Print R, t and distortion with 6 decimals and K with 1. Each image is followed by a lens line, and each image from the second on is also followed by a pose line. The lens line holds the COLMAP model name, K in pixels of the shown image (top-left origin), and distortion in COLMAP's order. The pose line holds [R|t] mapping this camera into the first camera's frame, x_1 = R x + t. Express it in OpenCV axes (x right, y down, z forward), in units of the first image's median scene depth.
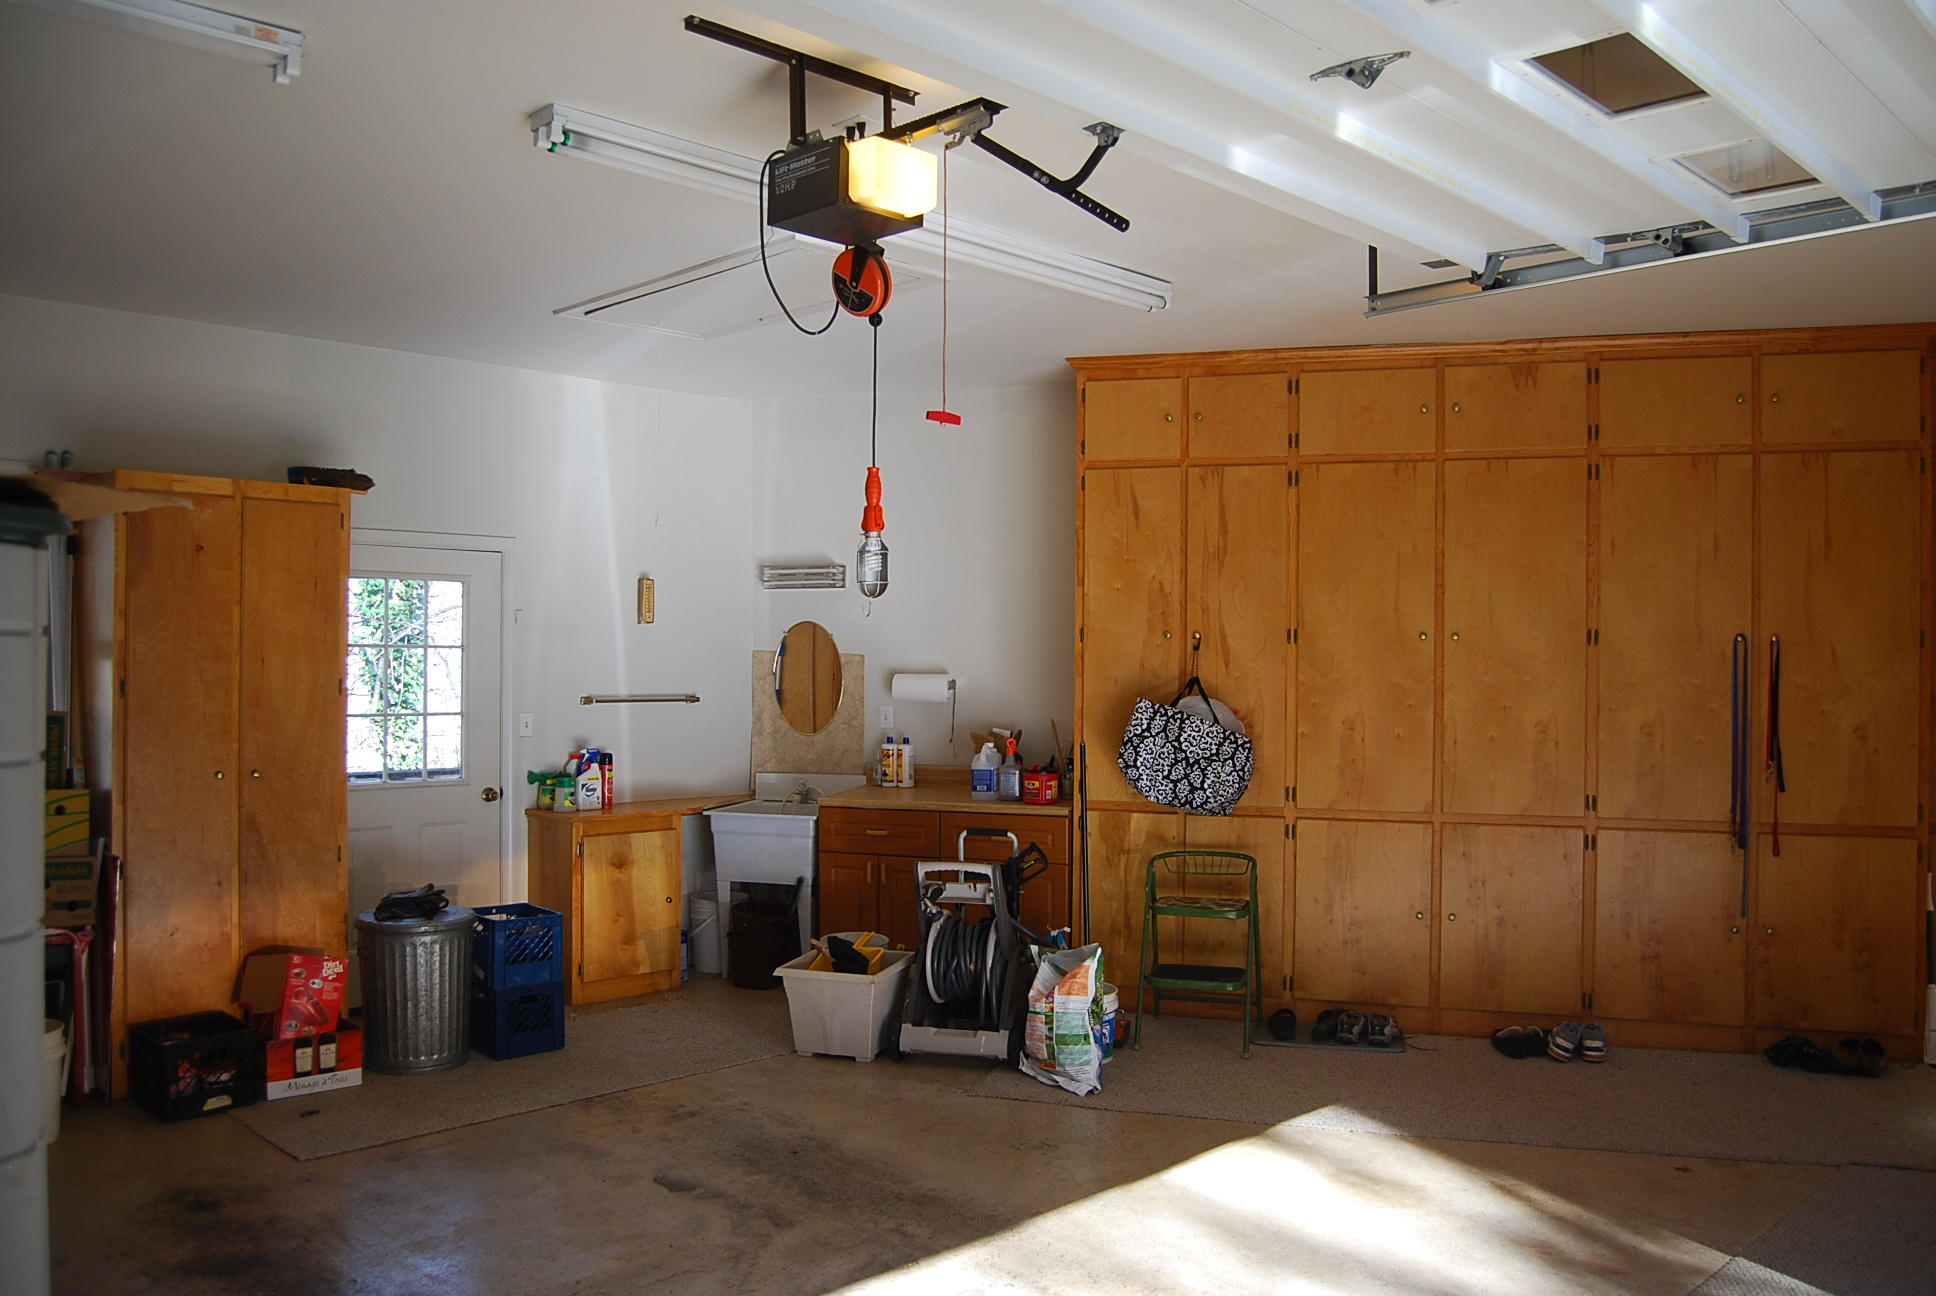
lens RADIAL K [[1547.8, 0, 968.0], [0, 1547.8, 648.0], [0, 0, 1]] dist [-0.097571, 0.043296]
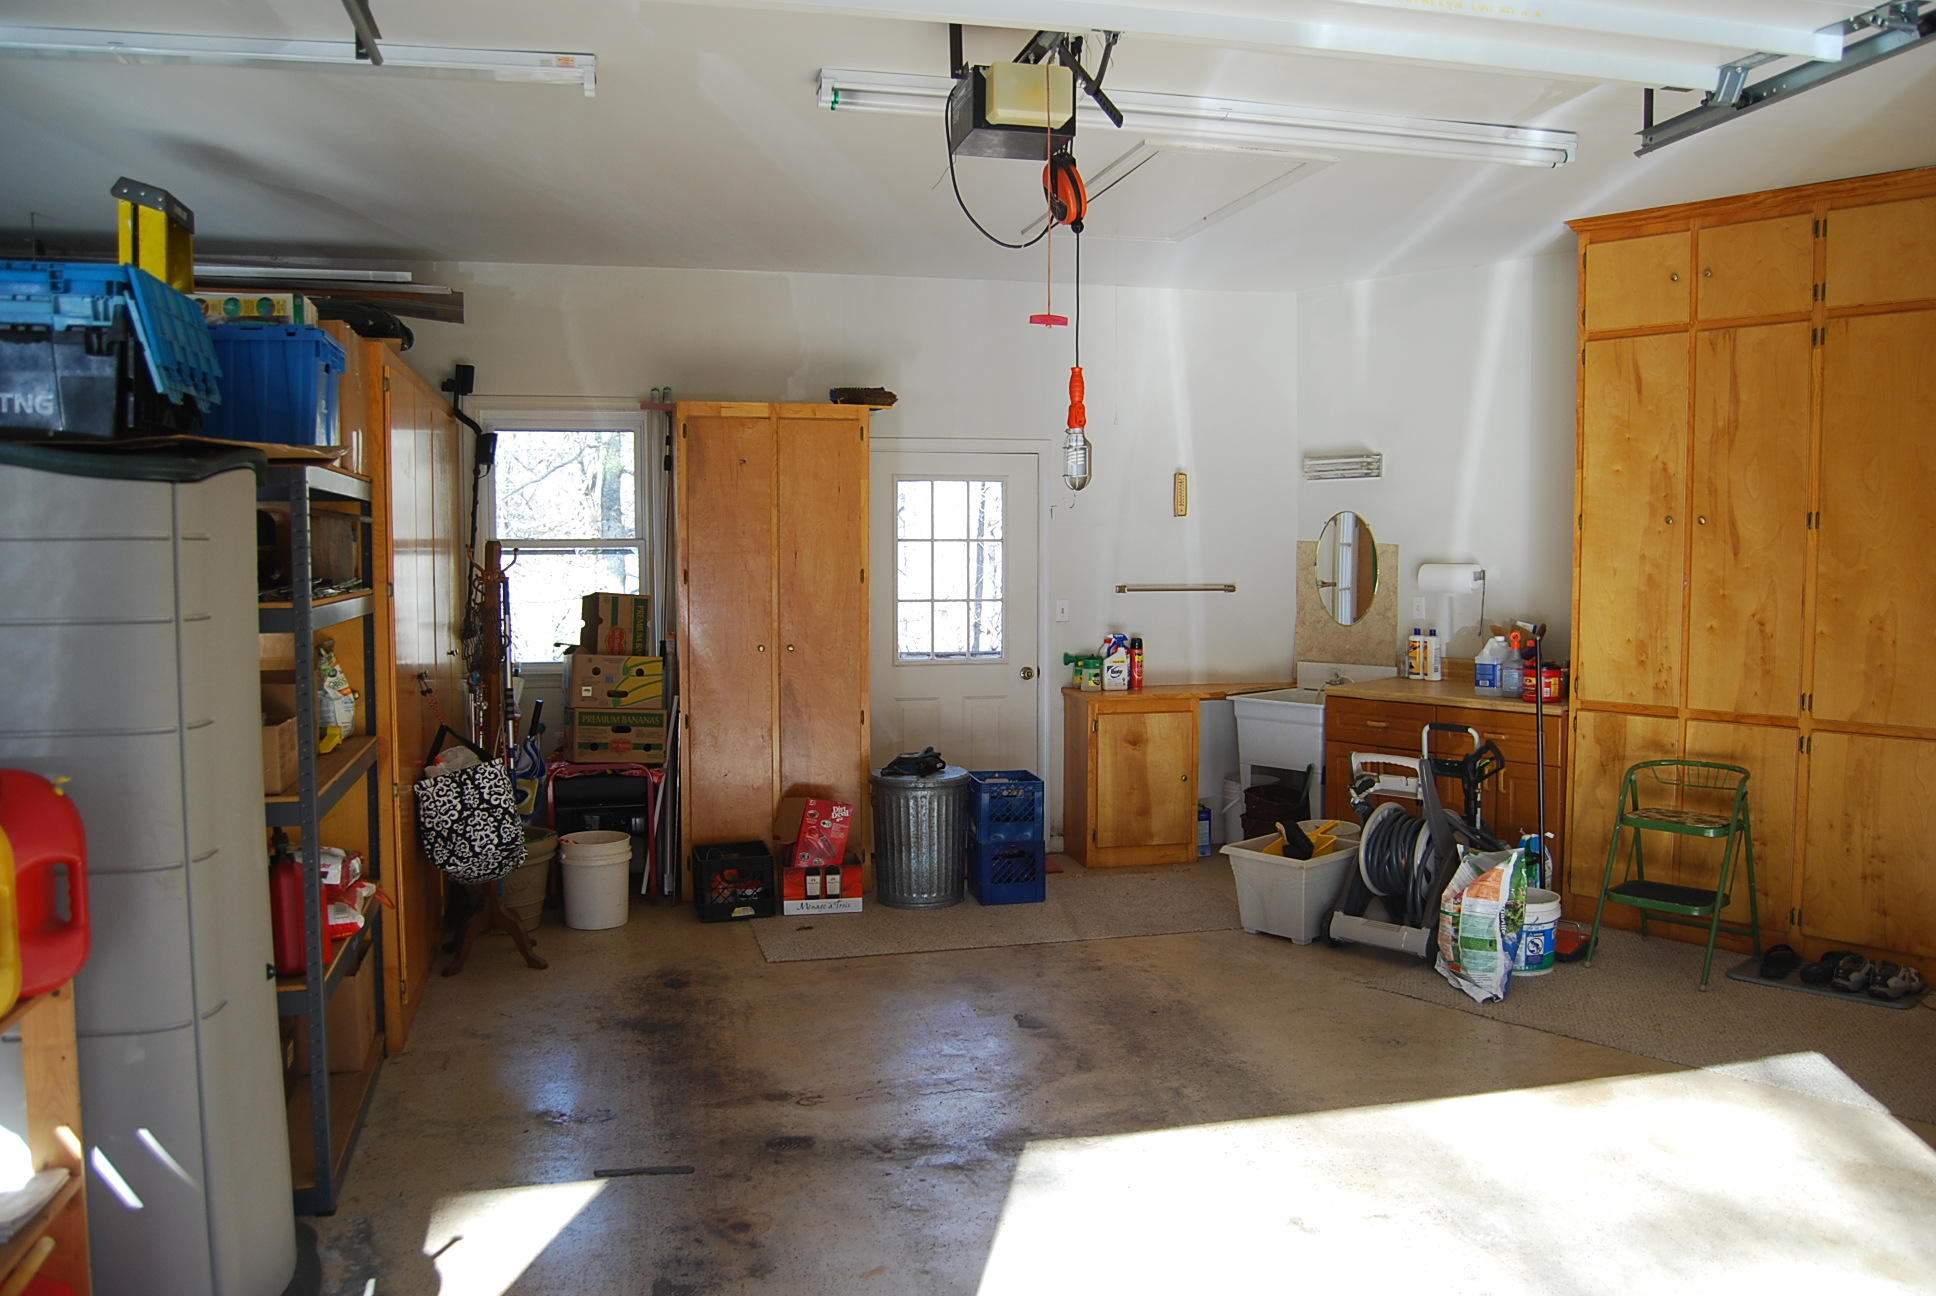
lens RADIAL K [[1547.8, 0, 968.0], [0, 1547.8, 648.0], [0, 0, 1]] dist [-0.097571, 0.043296]
pose [[0.848786, 0.025752, -0.528109, 0.278955], [0.010814, 0.997759, 0.066034, 0.003106], [0.528626, -0.061760, 0.846605, 0.031740]]
